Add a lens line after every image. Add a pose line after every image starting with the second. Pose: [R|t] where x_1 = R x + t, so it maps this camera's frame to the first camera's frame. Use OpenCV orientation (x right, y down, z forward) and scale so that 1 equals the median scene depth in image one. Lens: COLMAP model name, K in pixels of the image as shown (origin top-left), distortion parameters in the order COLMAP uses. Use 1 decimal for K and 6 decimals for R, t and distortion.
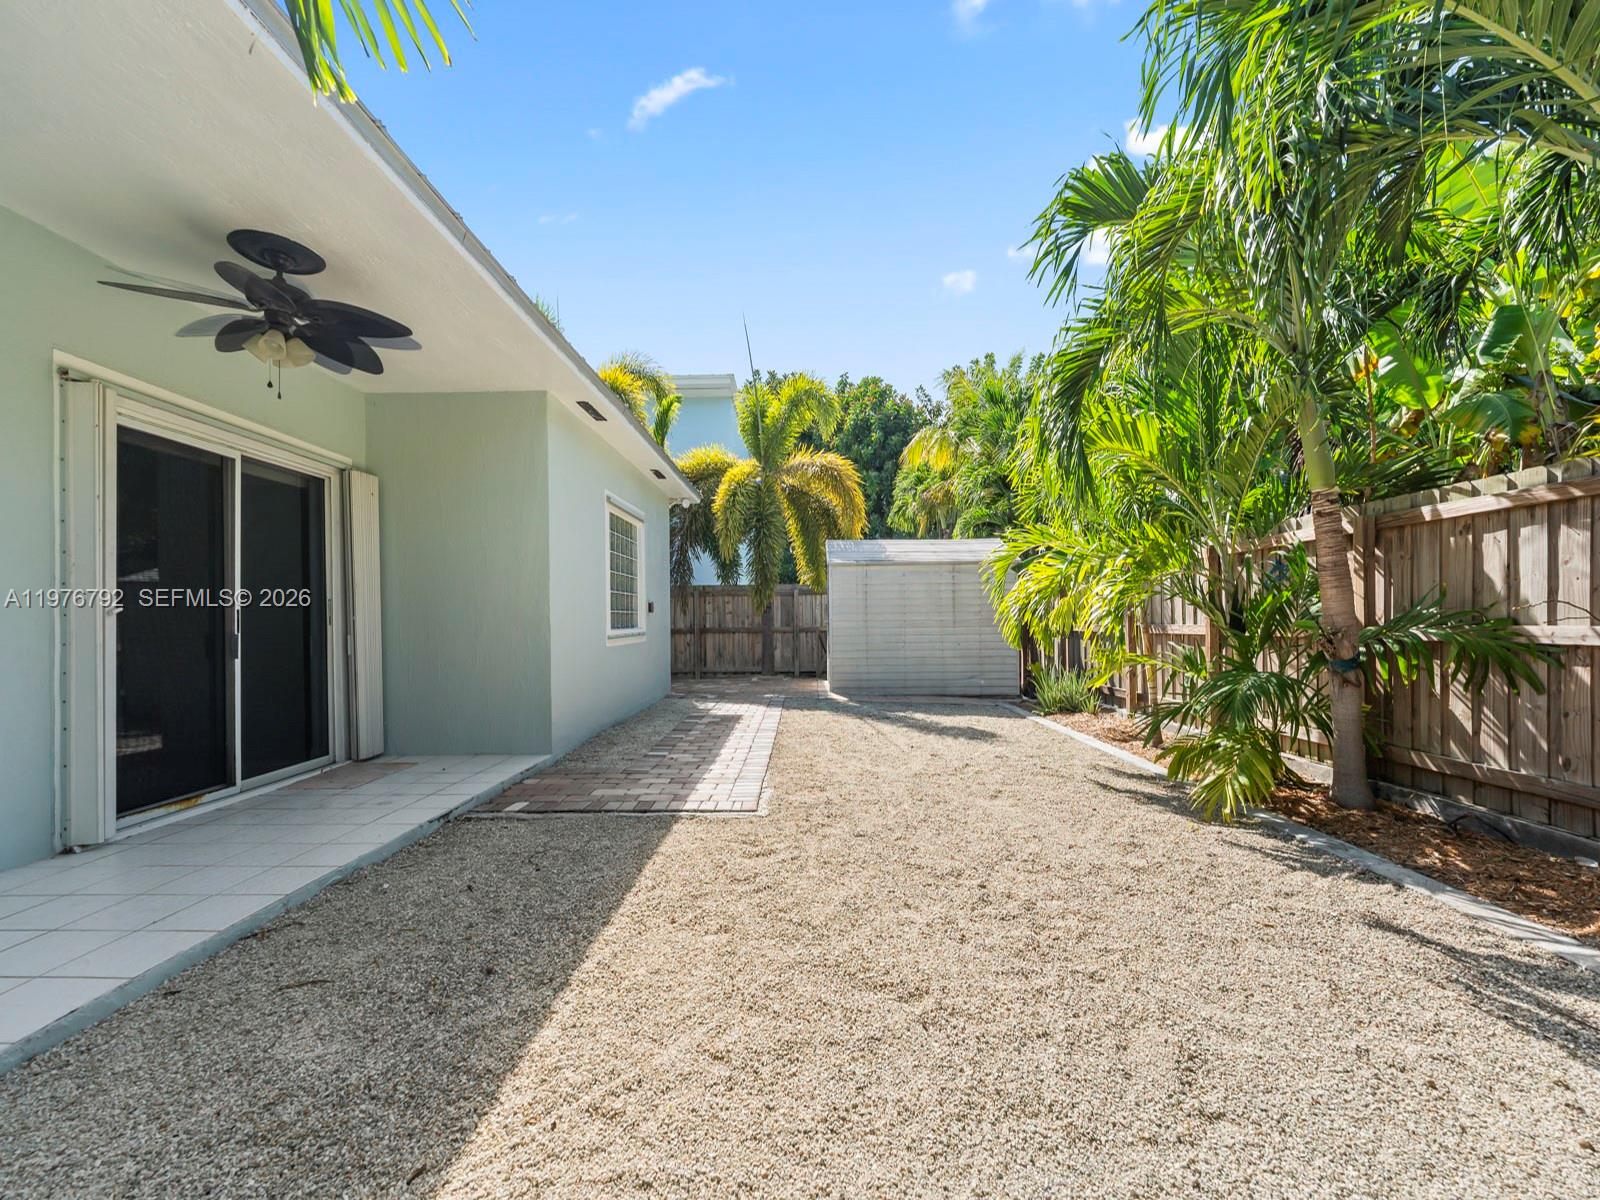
lens RADIAL K [[650.4, 0, 793.2], [0, 650.4, 614.6], [0, 0, 1]] dist [0.000615, -0.001224]
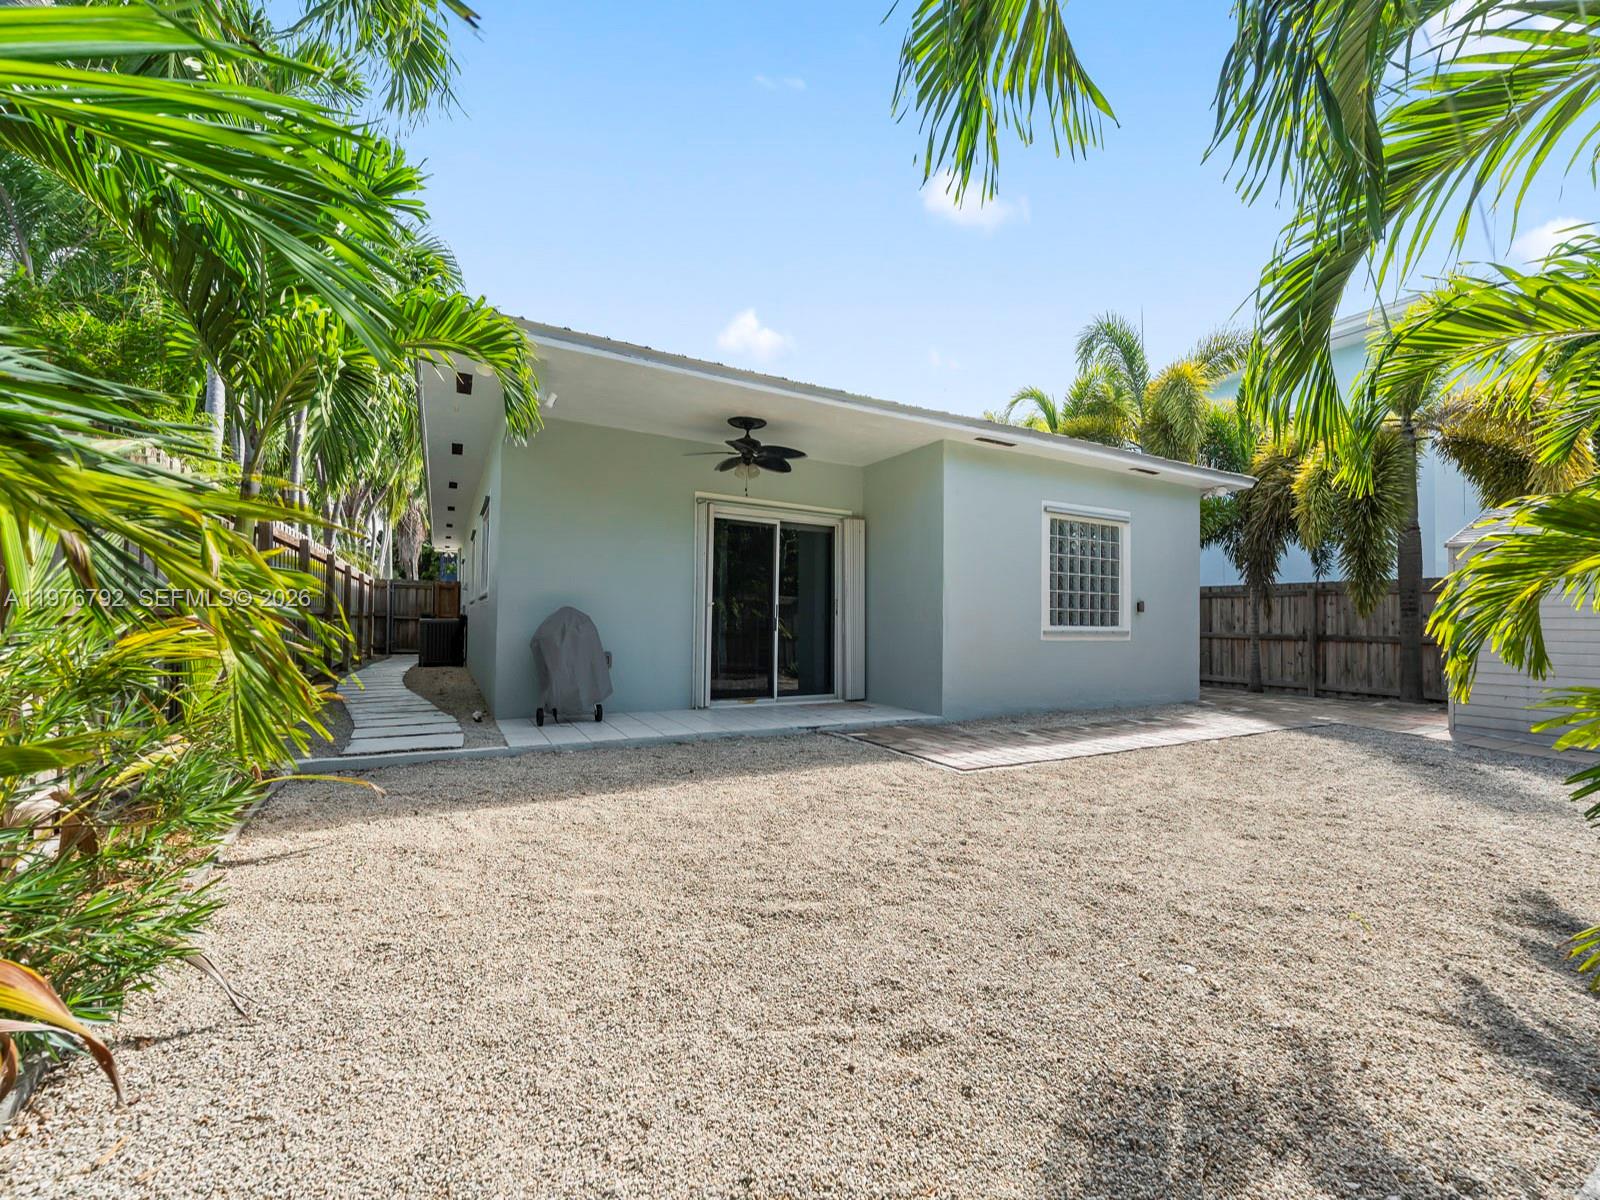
lens RADIAL K [[650.4, 0, 800.3], [0, 650.4, 605.9], [0, 0, 1]] dist [0.000615, -0.001224]
pose [[0.497459, -0.001389, -0.867486, 0.705015], [-0.016881, 0.999794, -0.011282, 0.014006], [0.867323, 0.020256, 0.497333, 0.114602]]
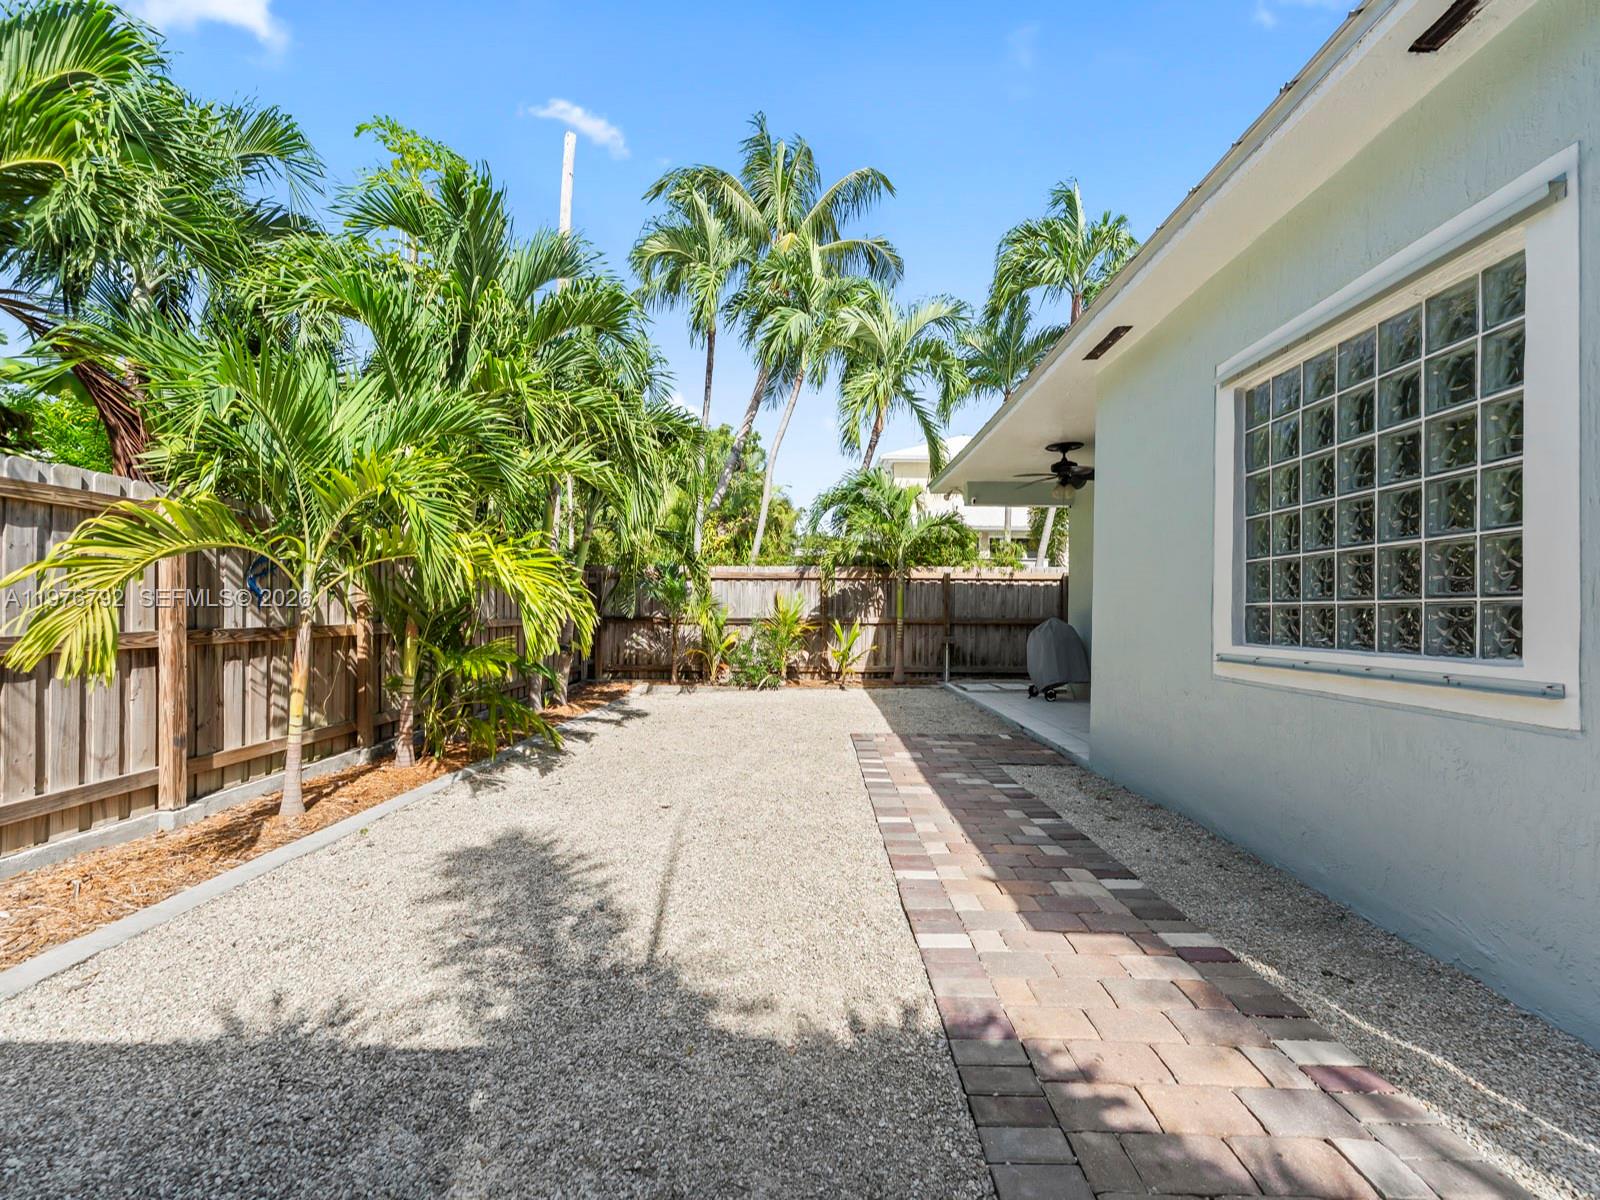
lens RADIAL K [[650.4, 0, 791.5], [0, 650.4, 599.2], [0, 0, 1]] dist [0.000615, -0.001224]
pose [[-0.999871, -0.005543, 0.015049, 0.055702], [-0.005935, 0.999641, -0.026133, 0.008945], [-0.014899, -0.026219, -0.999545, 2.211680]]
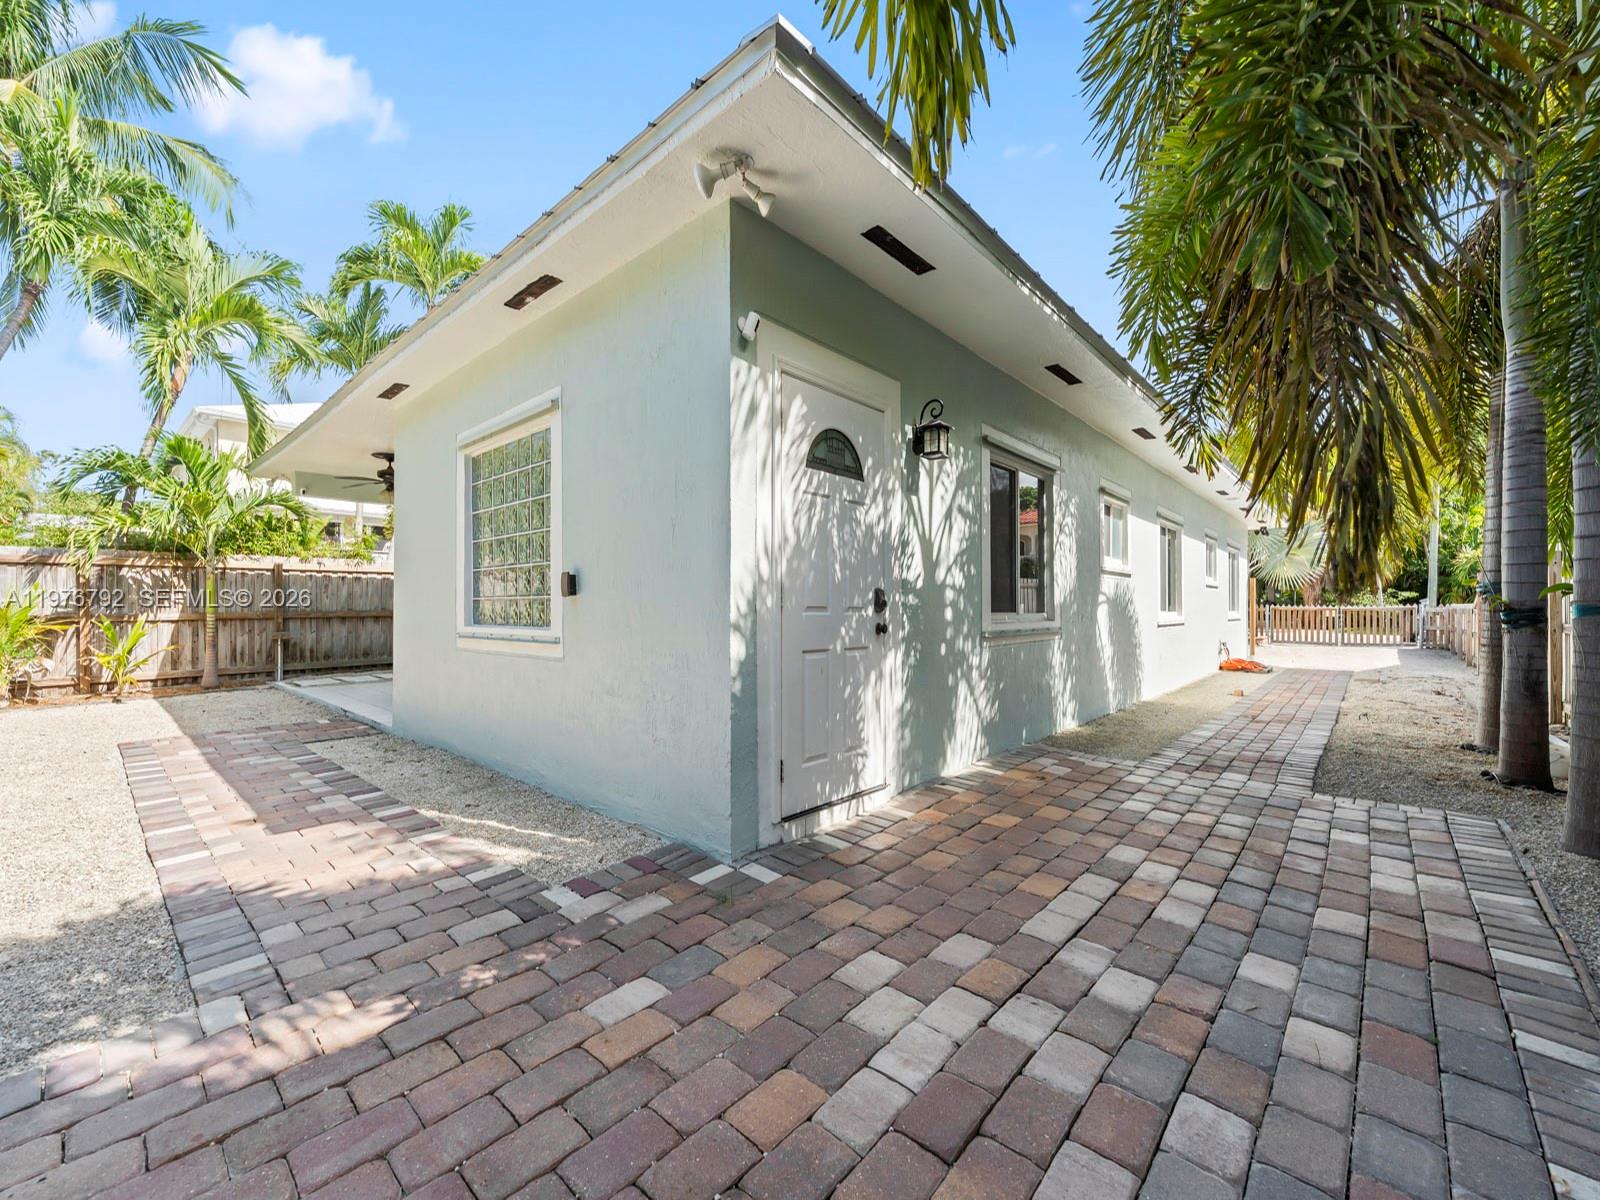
lens RADIAL K [[650.4, 0, 799.4], [0, 650.4, 608.1], [0, 0, 1]] dist [0.000615, -0.001224]
pose [[-0.657515, 0.010263, -0.753372, 0.024484], [0.011028, 0.999931, 0.003996, 0.009733], [0.753361, -0.005680, -0.657583, 2.608034]]
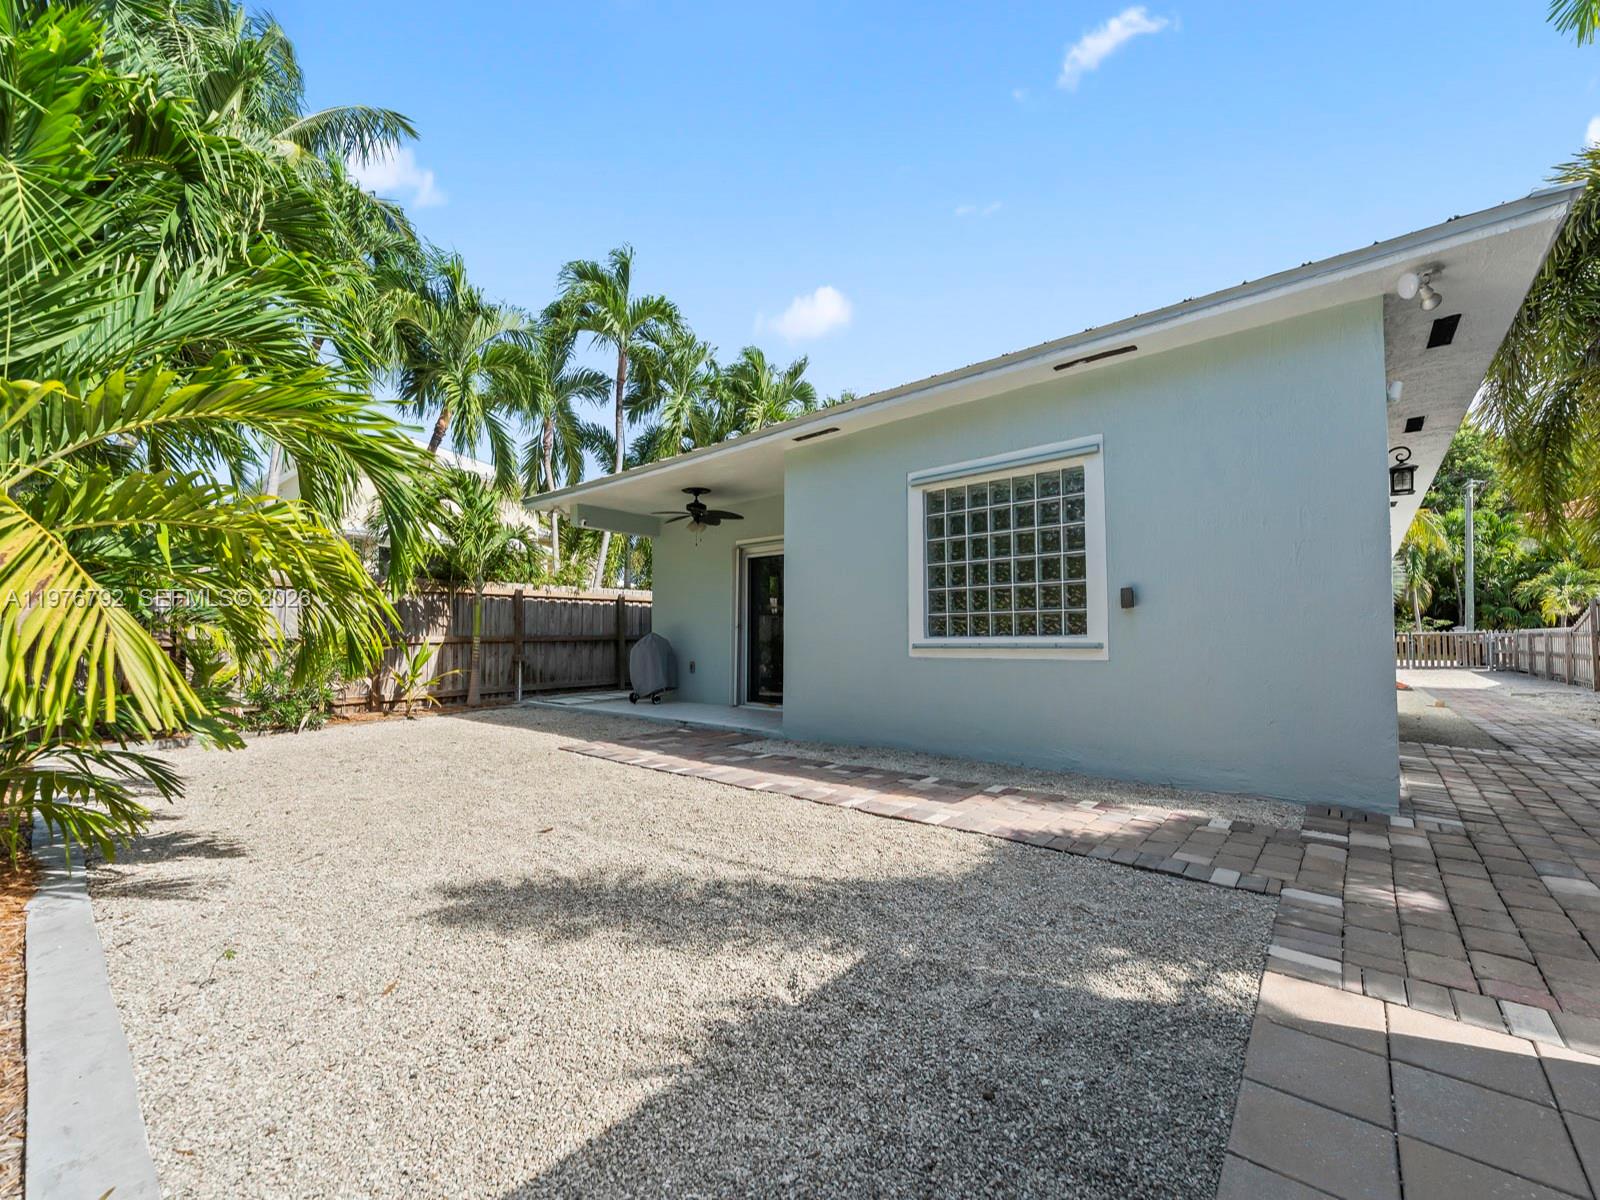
lens RADIAL K [[650.4, 0, 795.9], [0, 650.4, 610.4], [0, 0, 1]] dist [0.000615, -0.001224]
pose [[-0.640787, -0.023094, -0.767371, 0.681420], [0.013721, 0.999043, -0.041523, 0.032712], [0.767596, -0.037137, -0.639857, 2.092083]]
